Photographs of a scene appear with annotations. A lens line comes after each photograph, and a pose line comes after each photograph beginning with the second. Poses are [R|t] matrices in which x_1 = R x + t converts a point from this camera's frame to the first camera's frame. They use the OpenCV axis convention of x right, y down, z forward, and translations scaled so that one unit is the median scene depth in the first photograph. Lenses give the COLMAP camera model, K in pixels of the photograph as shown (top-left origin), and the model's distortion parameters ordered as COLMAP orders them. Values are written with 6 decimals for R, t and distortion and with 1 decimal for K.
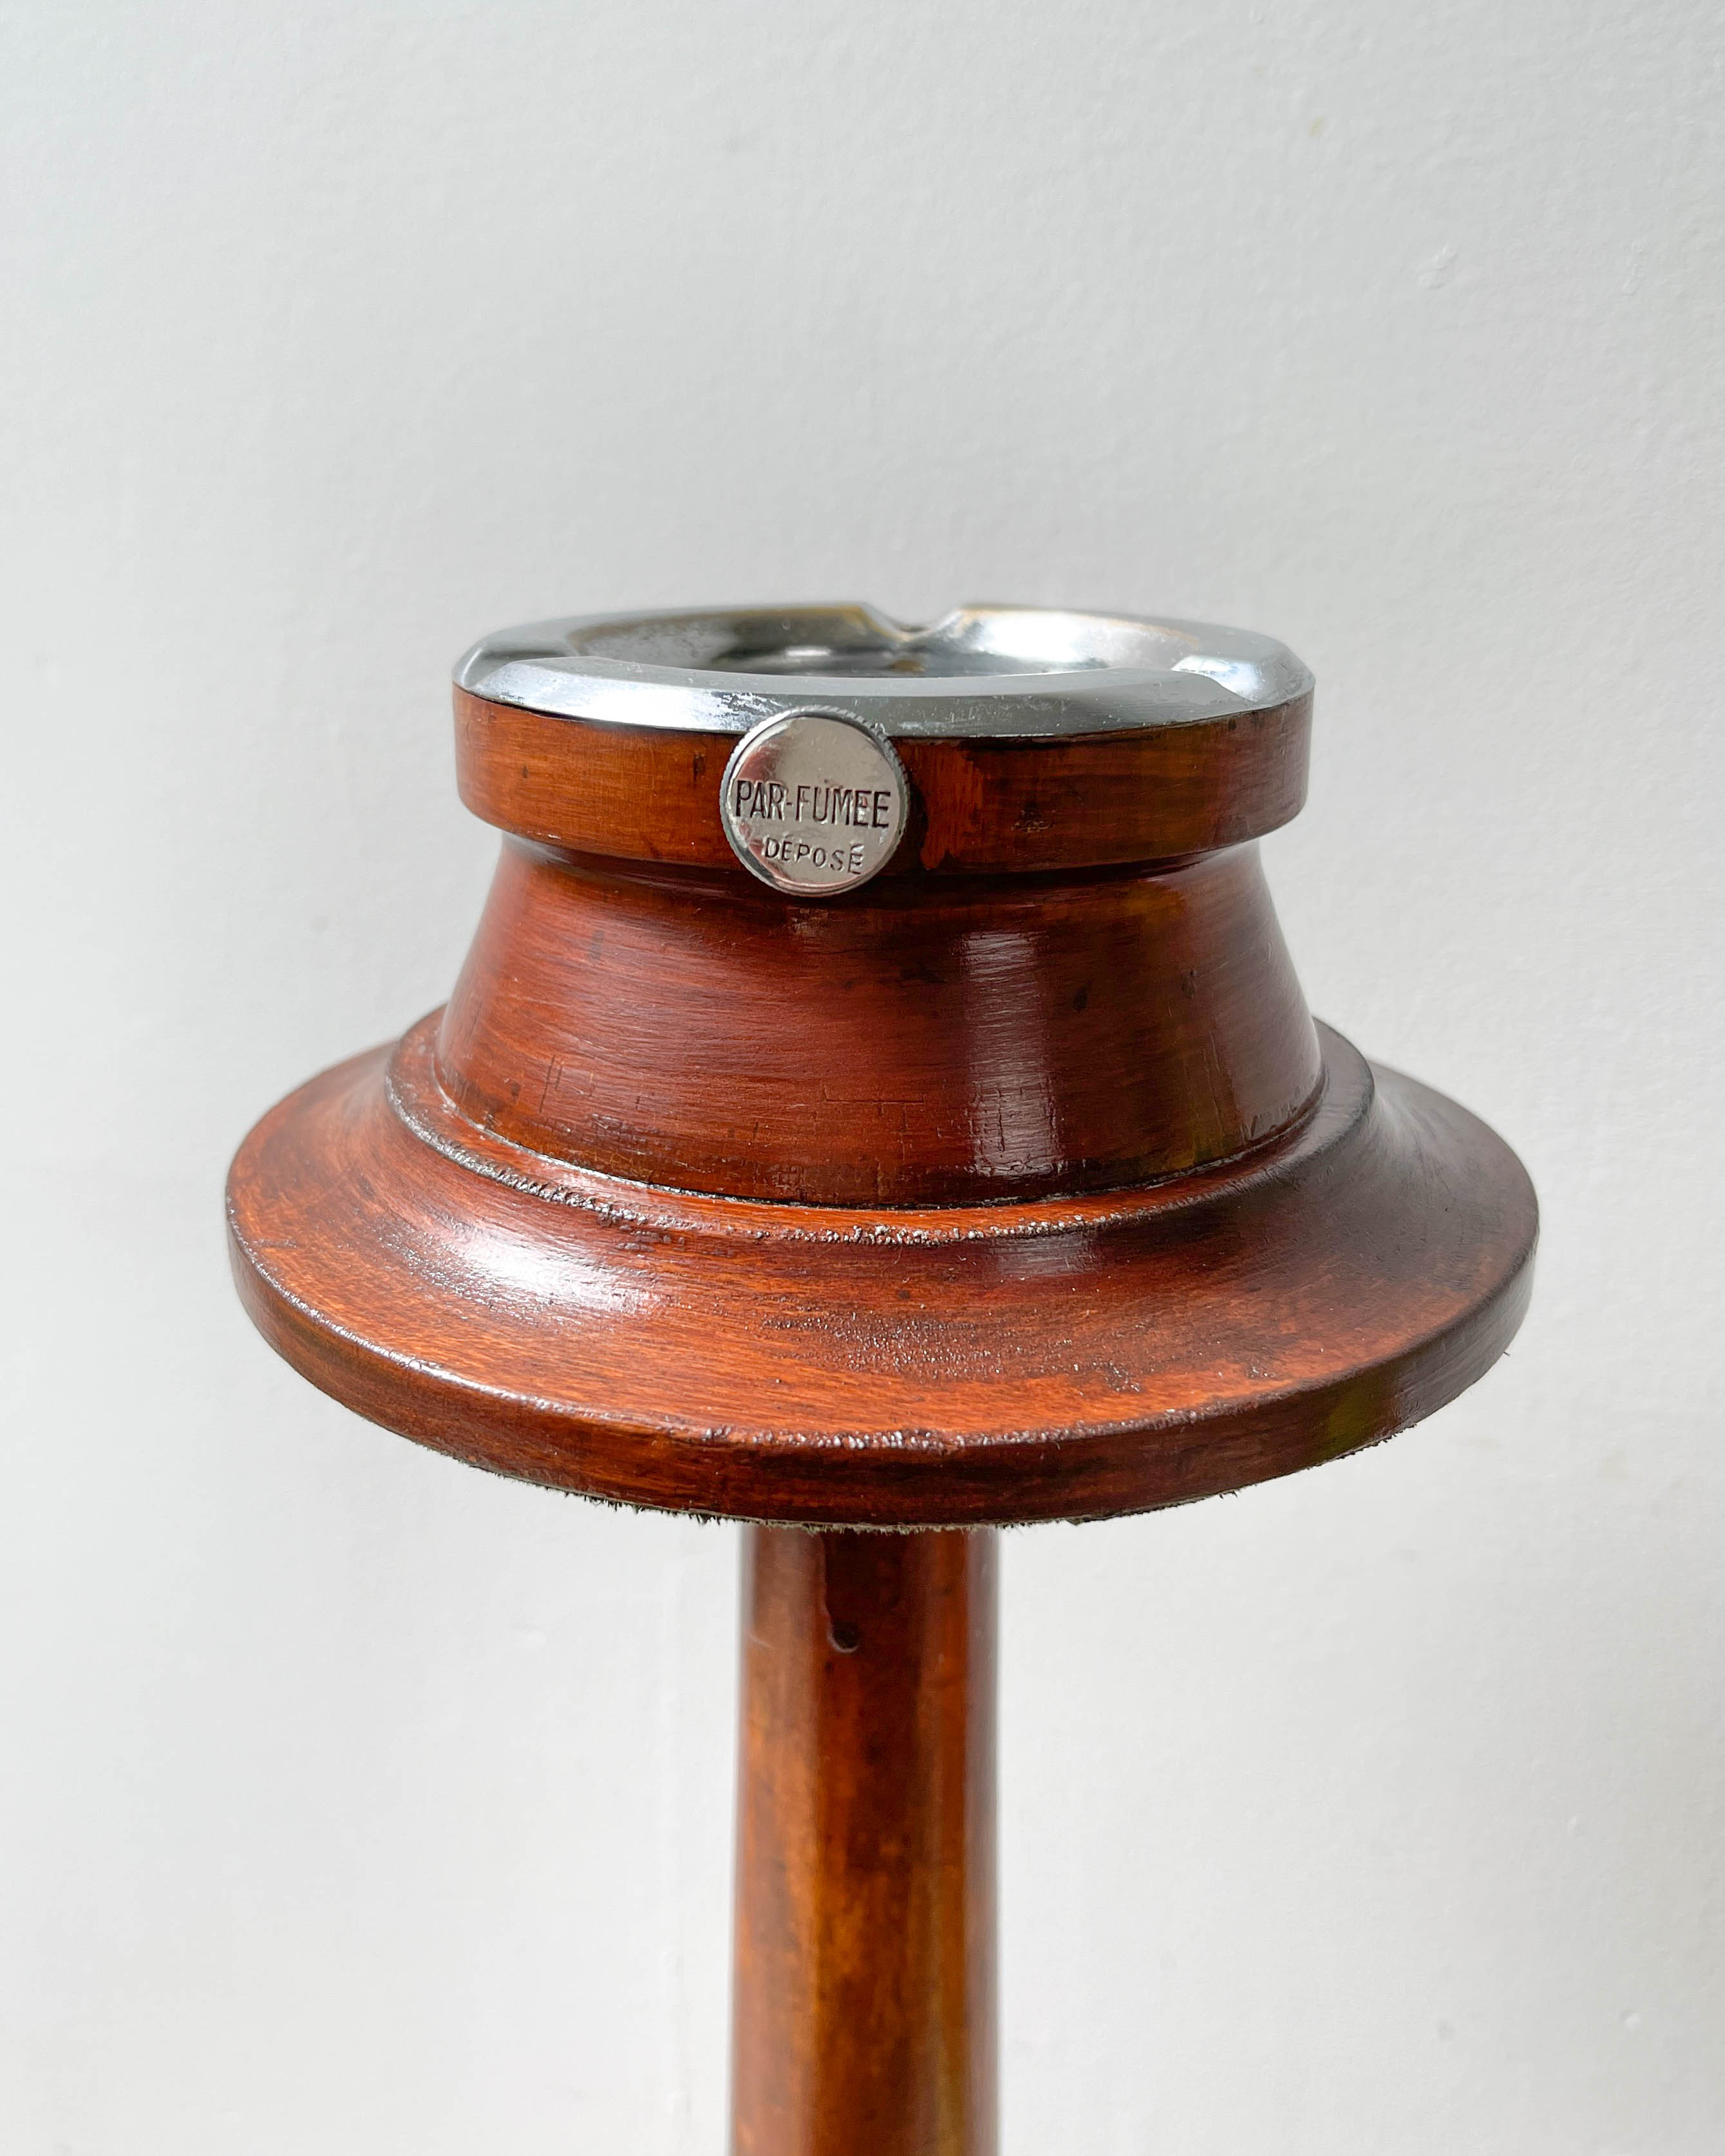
lens RADIAL K [[1974.7, 0, 862.5], [0, 1974.7, 1078.0], [0, 0, 1]] dist [0.050131, -0.005927]
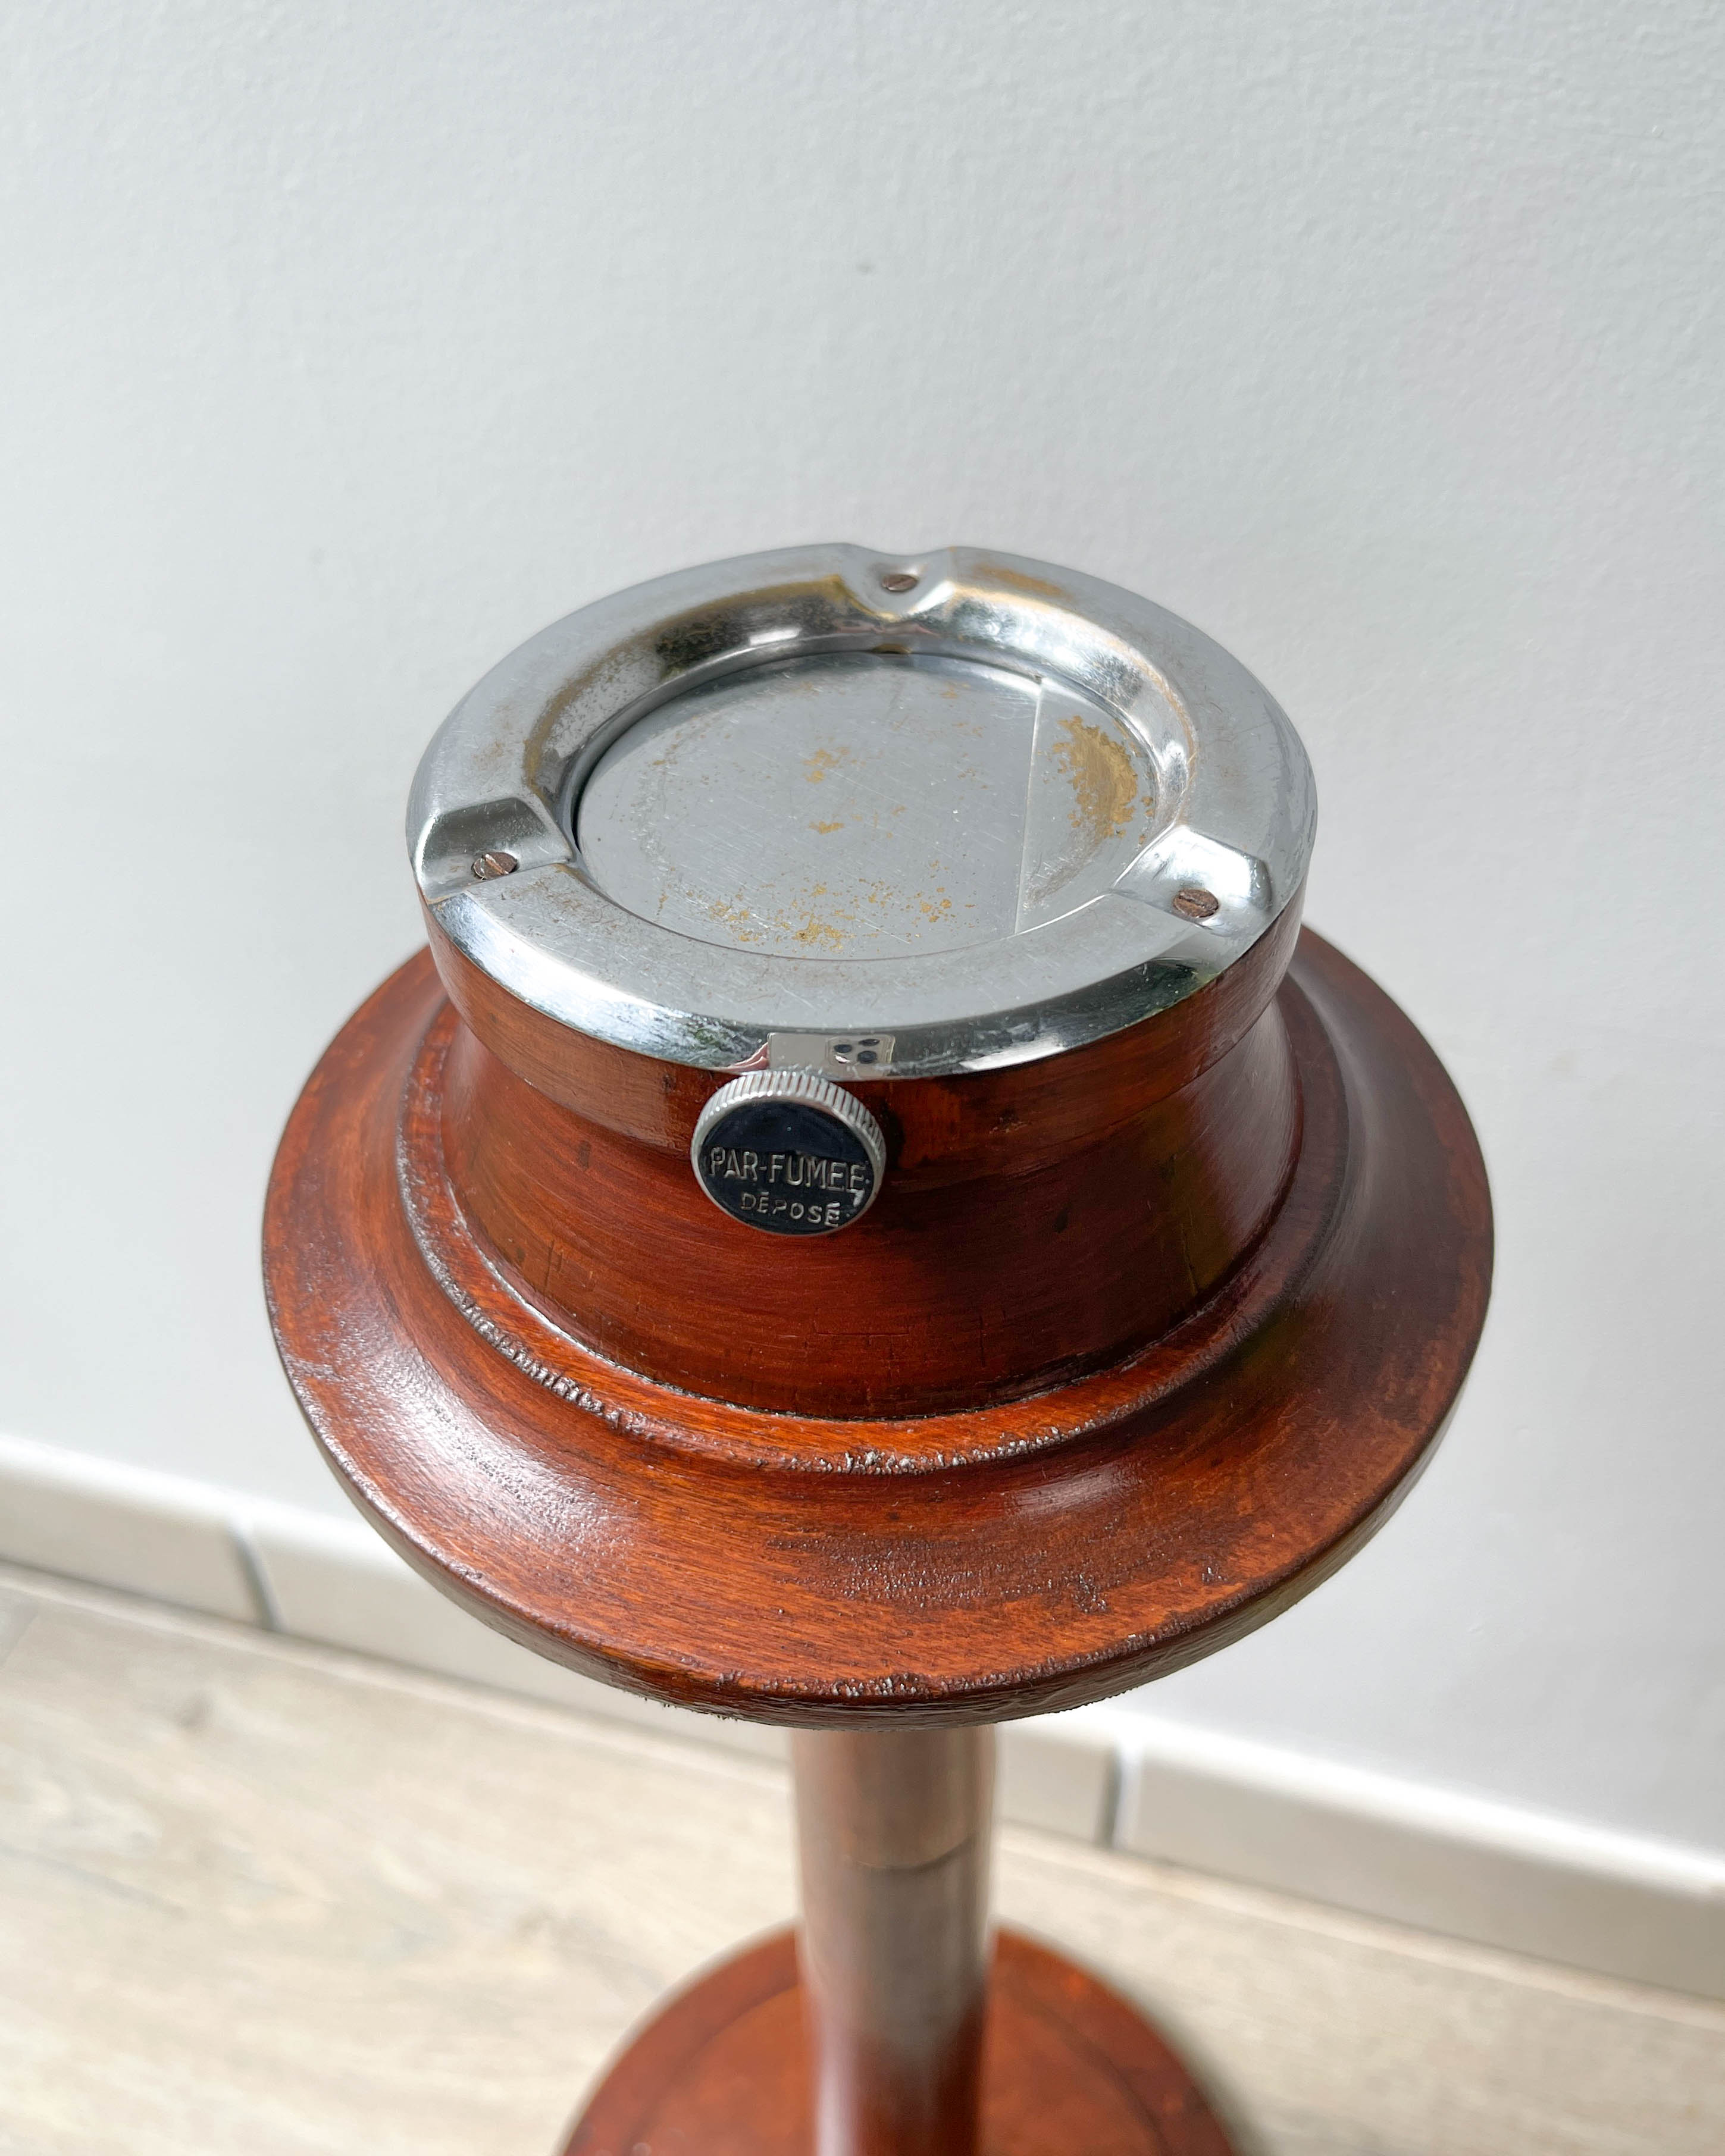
lens RADIAL K [[1846.8, 0, 908.8], [0, 1846.8, 1011.1], [0, 0, 1]] dist [-0.044225, 0.193196]
pose [[0.999692, -0.024677, -0.002448, 0.038647], [0.023615, 0.917235, 0.397646, -0.550374], [-0.007567, -0.397581, 0.917536, 0.176173]]
